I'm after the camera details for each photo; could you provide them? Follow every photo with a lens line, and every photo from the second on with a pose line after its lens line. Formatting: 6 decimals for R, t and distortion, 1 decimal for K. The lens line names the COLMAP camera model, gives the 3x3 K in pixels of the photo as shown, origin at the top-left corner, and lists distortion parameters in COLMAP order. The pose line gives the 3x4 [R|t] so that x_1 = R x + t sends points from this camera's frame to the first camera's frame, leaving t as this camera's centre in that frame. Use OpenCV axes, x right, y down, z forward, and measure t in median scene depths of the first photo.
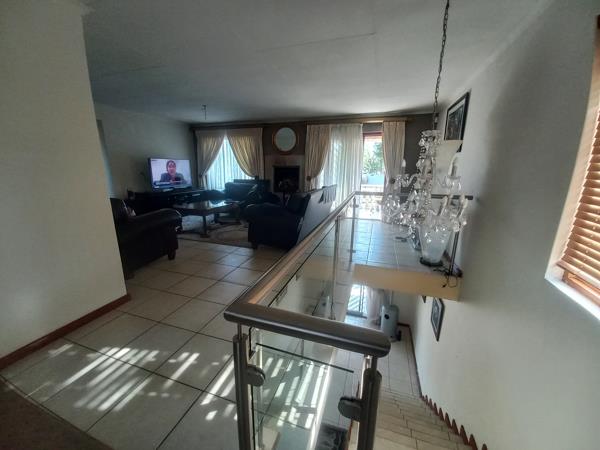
lens RADIAL K [[237.2, 0, 300.0], [0, 237.2, 225.0], [0, 0, 1]] dist [0.014386, -0.014661]
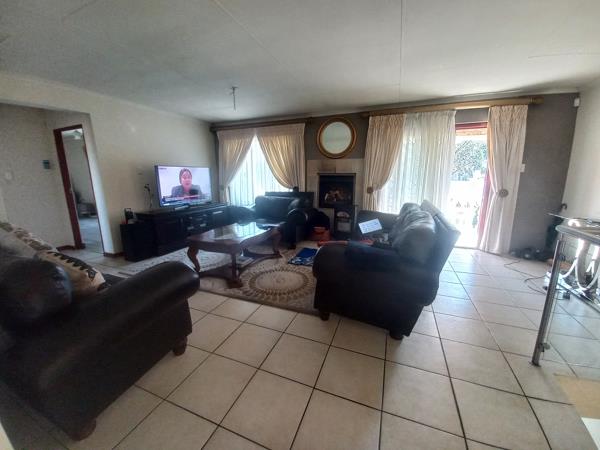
lens RADIAL K [[237.2, 0, 300.0], [0, 237.2, 225.0], [0, 0, 1]] dist [0.014386, -0.014661]
pose [[0.998406, -0.003047, -0.056363, -0.133132], [0.001291, 0.999514, -0.031161, -0.065887], [0.056431, 0.031039, 0.997924, 0.262791]]
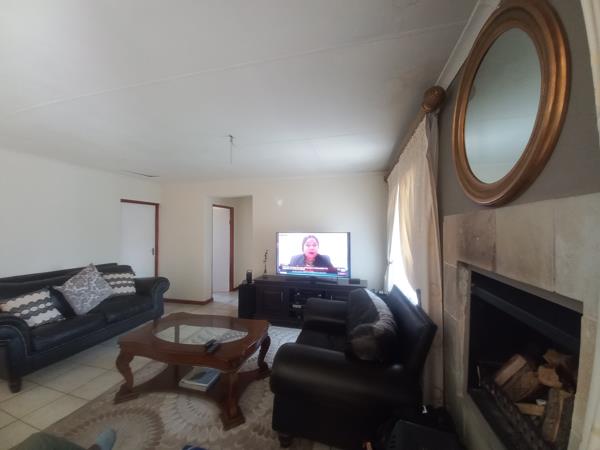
lens RADIAL K [[237.2, 0, 300.0], [0, 237.2, 225.0], [0, 0, 1]] dist [0.014386, -0.014661]
pose [[0.074685, -0.017214, -0.997059, 0.087758], [-0.229800, 0.972644, -0.034006, -0.255343], [0.970368, 0.231664, 0.068686, 0.873484]]
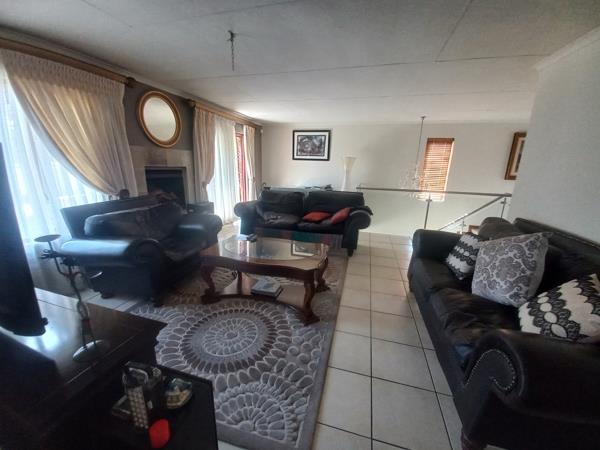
lens RADIAL K [[237.2, 0, 300.0], [0, 237.2, 225.0], [0, 0, 1]] dist [0.014386, -0.014661]
pose [[-0.048934, -0.257204, 0.965117, -0.684479], [0.209699, 0.942093, 0.261700, -0.205180], [-0.976541, 0.215190, 0.007834, 0.729269]]
